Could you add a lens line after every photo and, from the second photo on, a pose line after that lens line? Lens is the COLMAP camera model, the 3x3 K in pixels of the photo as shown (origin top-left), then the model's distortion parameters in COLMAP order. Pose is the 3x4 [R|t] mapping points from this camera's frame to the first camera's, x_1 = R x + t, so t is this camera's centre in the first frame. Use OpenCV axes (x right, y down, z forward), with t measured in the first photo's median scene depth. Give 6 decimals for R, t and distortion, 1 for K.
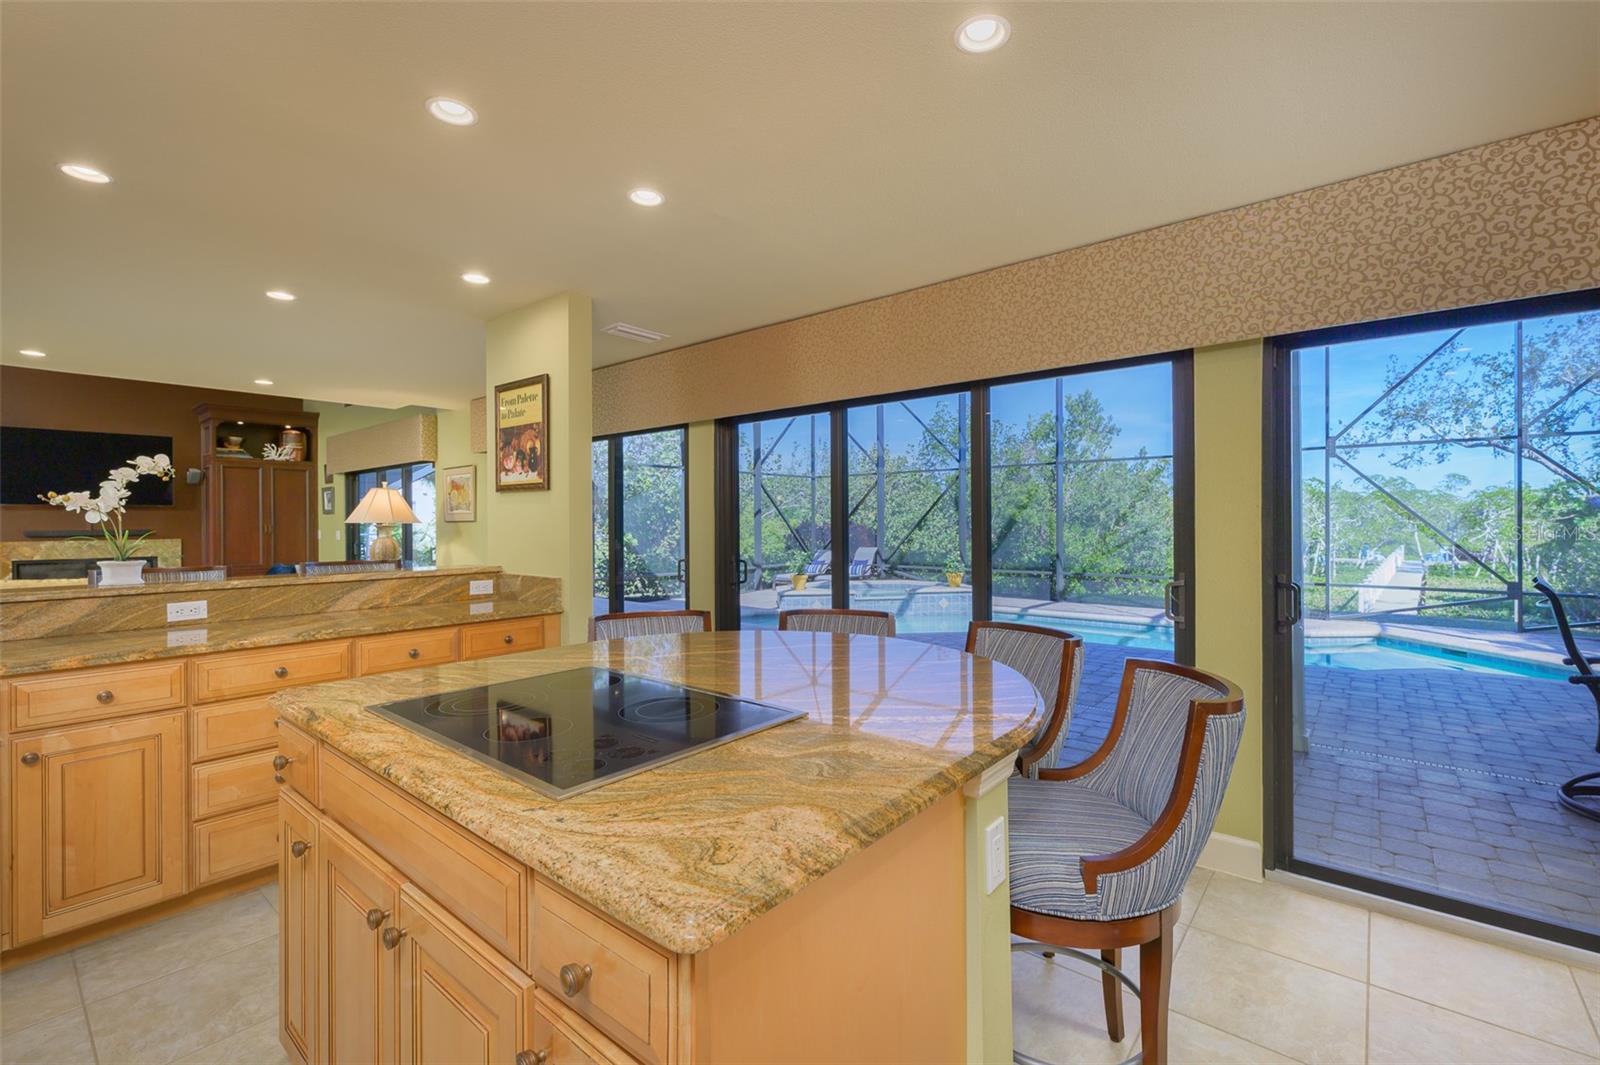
lens RADIAL K [[655.7, 0, 832.4], [0, 655.7, 522.0], [0, 0, 1]] dist [0.000173, 0.000106]
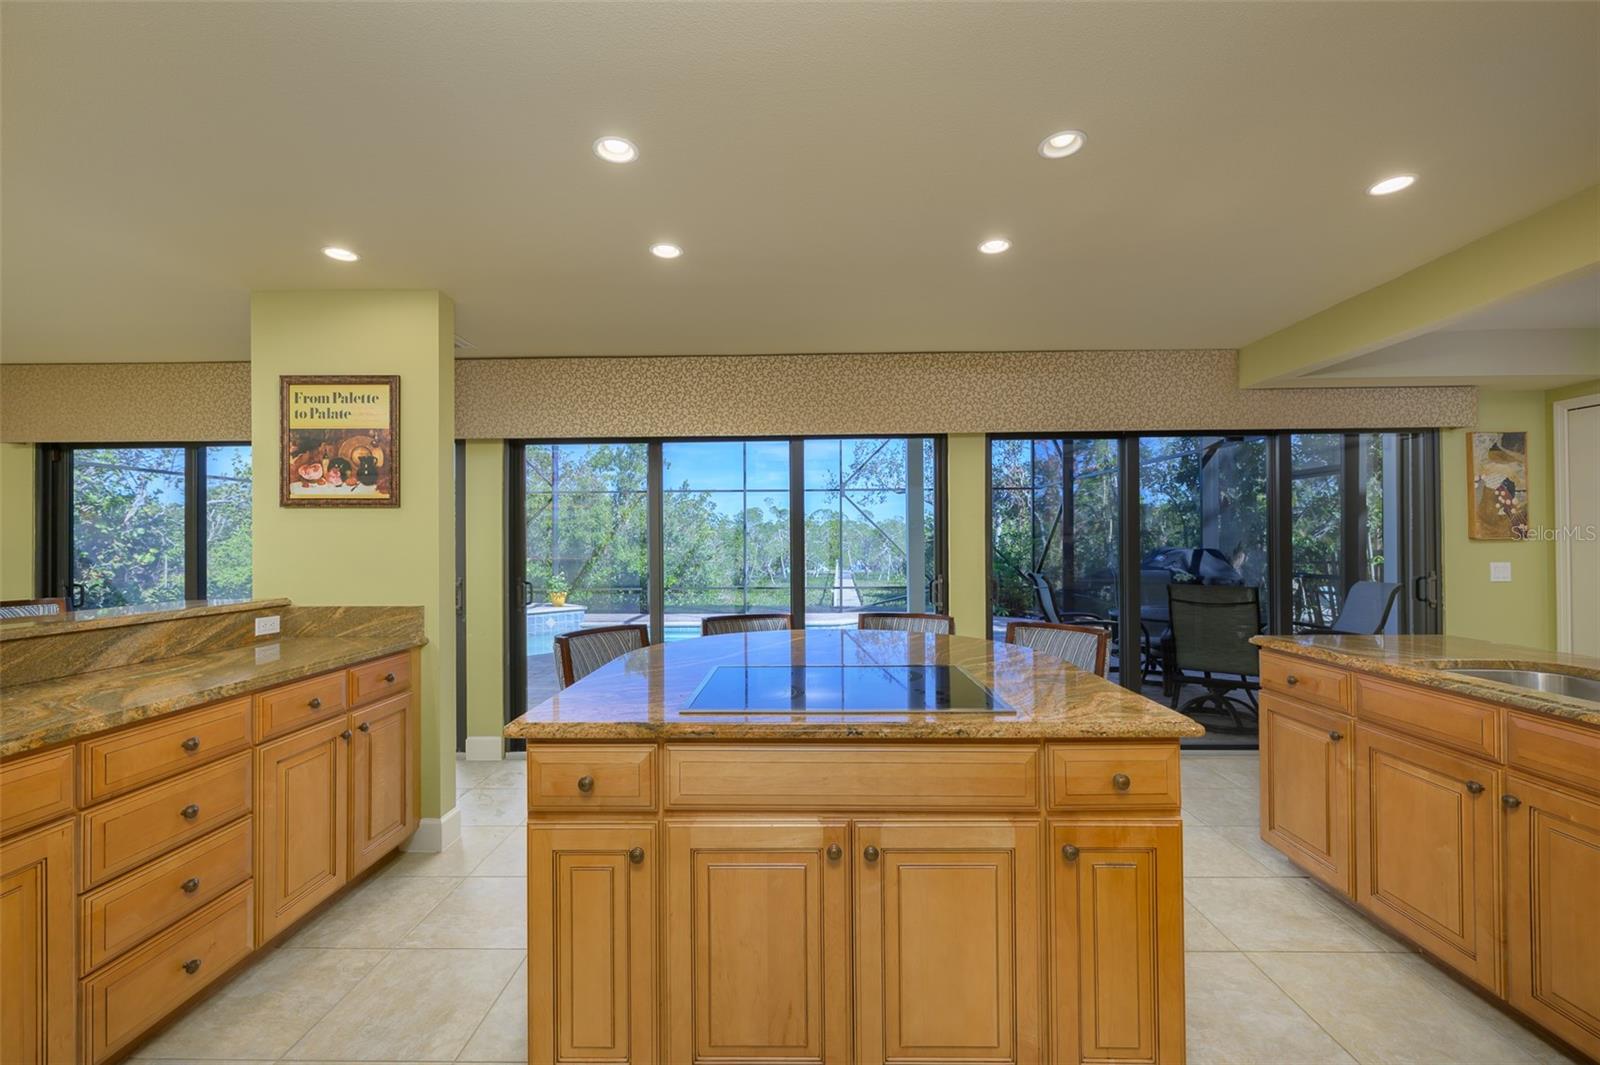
lens RADIAL K [[606.4, 0, 795.4], [0, 606.4, 539.5], [0, 0, 1]] dist [-0.000036, 0.000010]
pose [[0.811473, 0.002232, 0.584385, -0.471576], [0.002071, 0.999975, -0.006694, 0.001130], [-0.584386, 0.006642, 0.811449, 0.027021]]
